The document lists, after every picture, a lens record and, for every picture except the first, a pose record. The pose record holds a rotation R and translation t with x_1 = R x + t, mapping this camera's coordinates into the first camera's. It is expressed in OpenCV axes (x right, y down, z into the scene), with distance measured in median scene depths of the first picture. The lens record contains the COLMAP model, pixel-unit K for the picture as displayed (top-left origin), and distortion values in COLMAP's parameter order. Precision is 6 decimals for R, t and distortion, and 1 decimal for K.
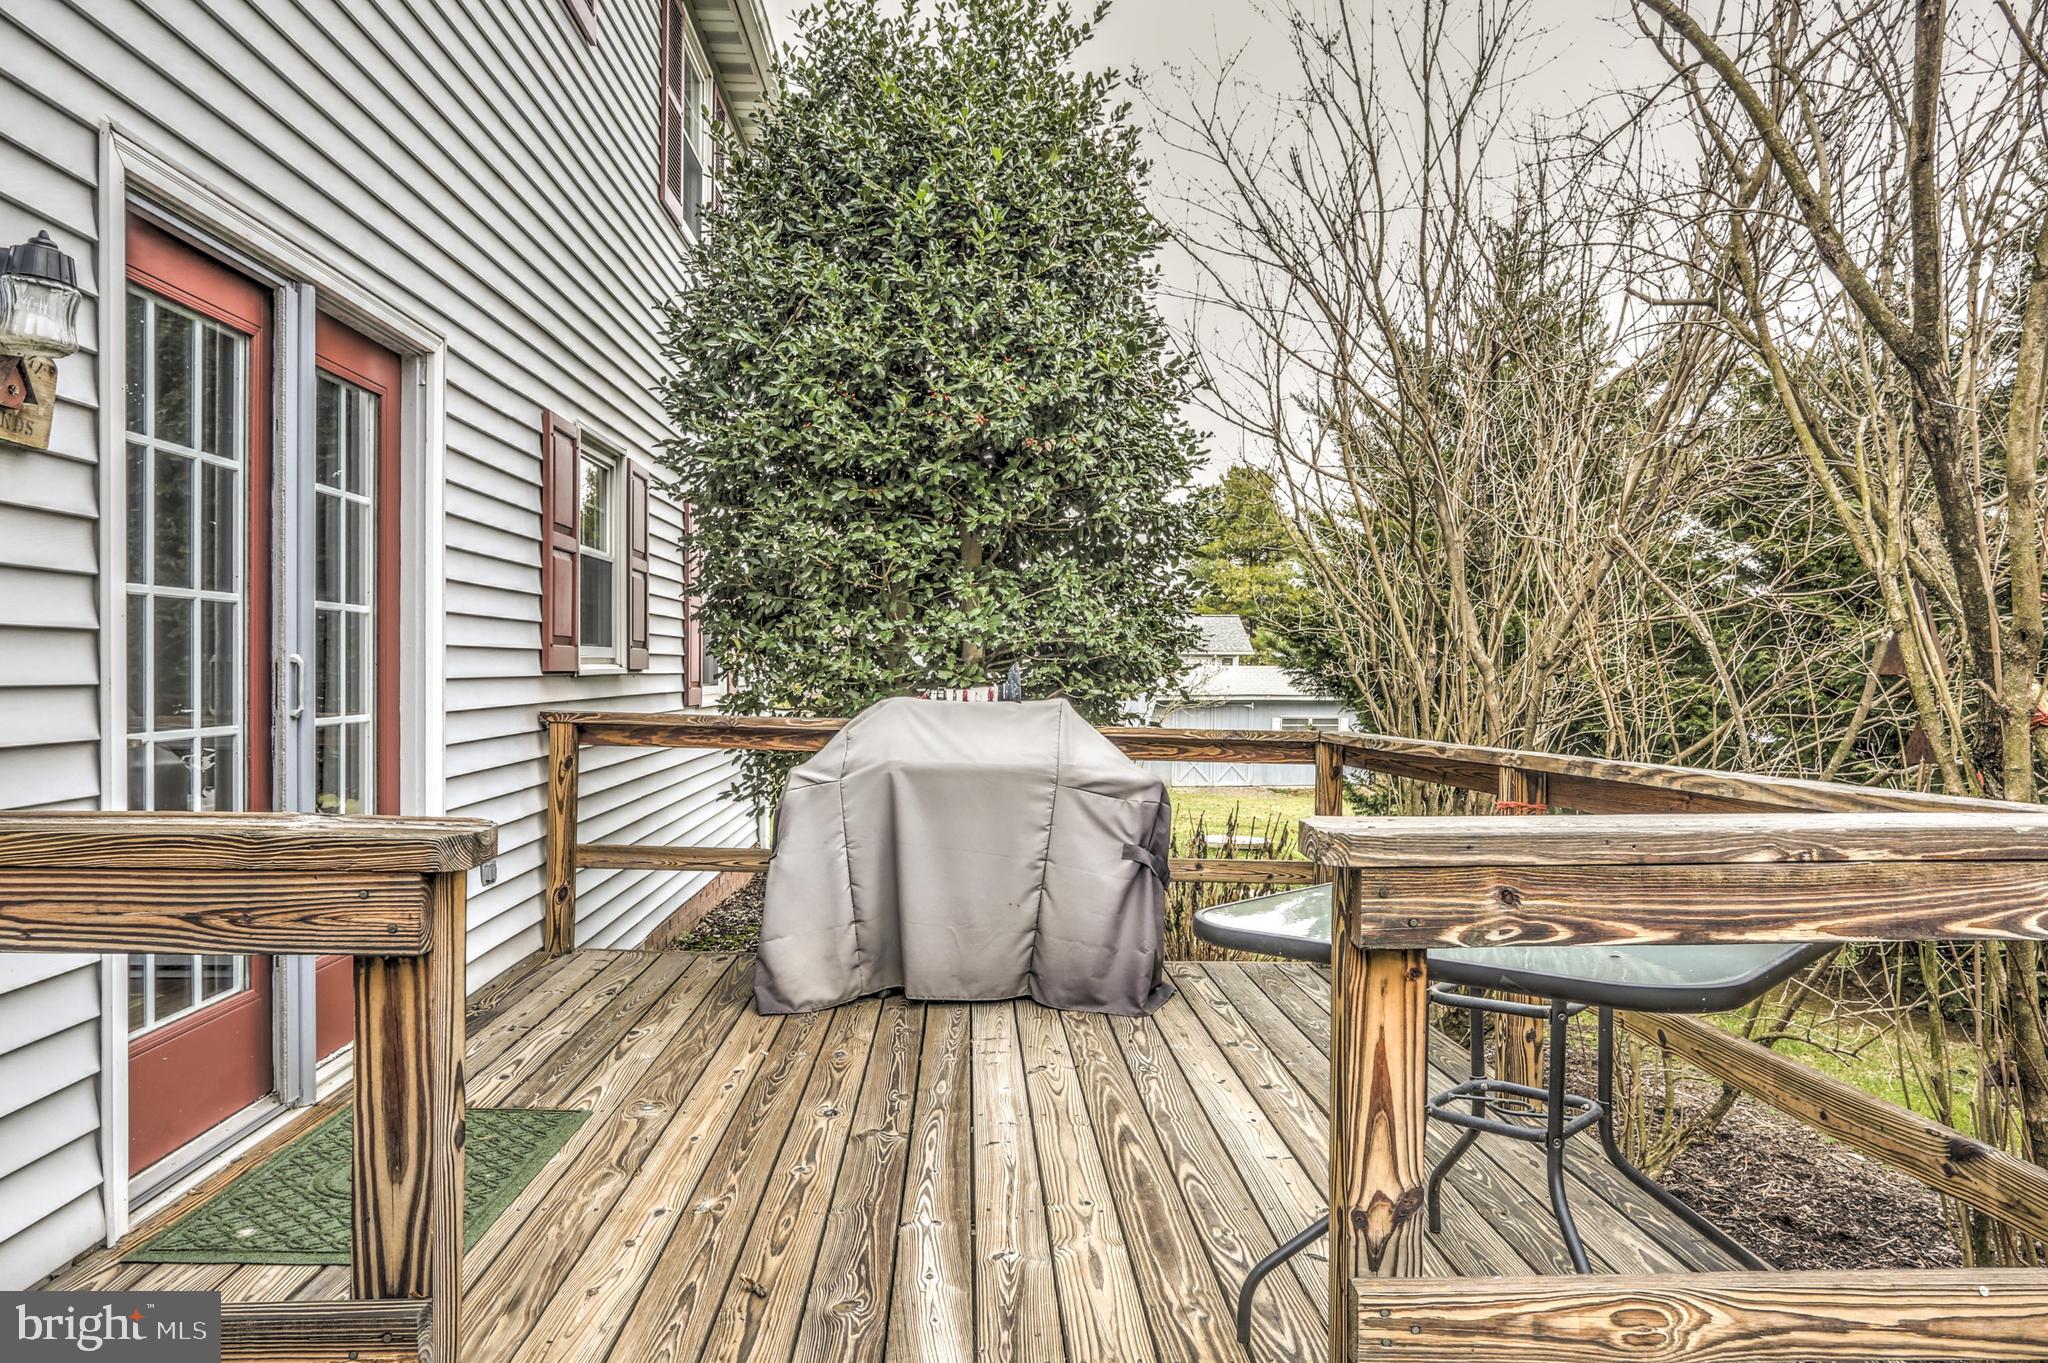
lens RADIAL K [[1368.8, 0, 1085.0], [0, 1368.8, 719.4], [0, 0, 1]] dist [-0.007714, 0.000959]
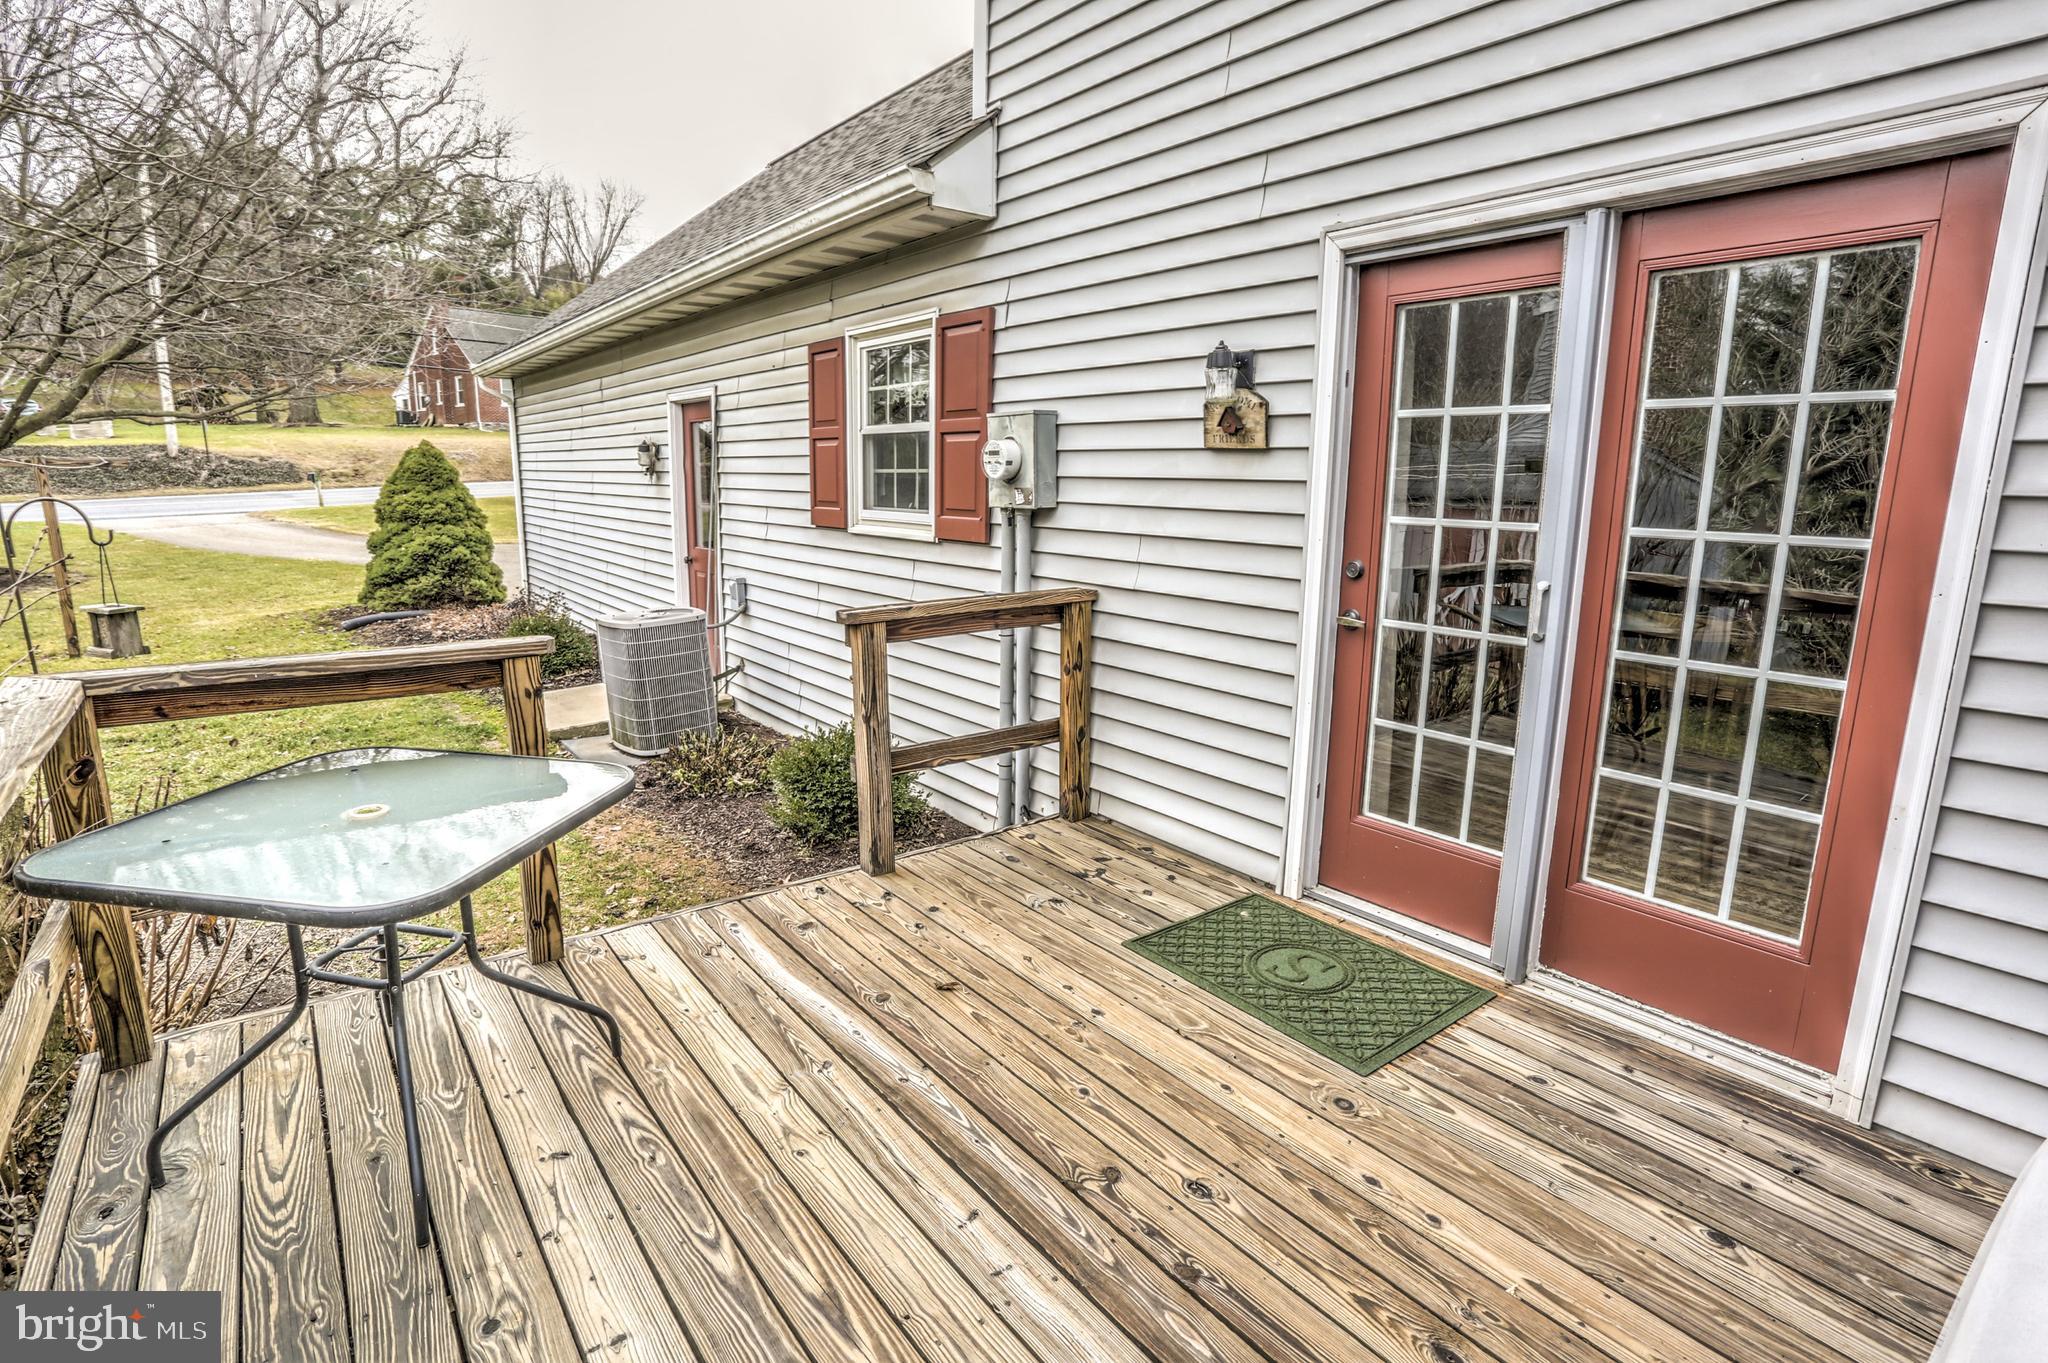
lens RADIAL K [[1051.8, 0, 1024.0], [0, 1051.8, 681.5], [0, 0, 1]] dist [-0.065637, -0.000003]
pose [[-0.855480, 0.084398, -0.510913, 0.179384], [-0.036523, 0.974339, 0.222105, -0.126388], [0.516547, 0.208666, -0.830444, 1.349593]]
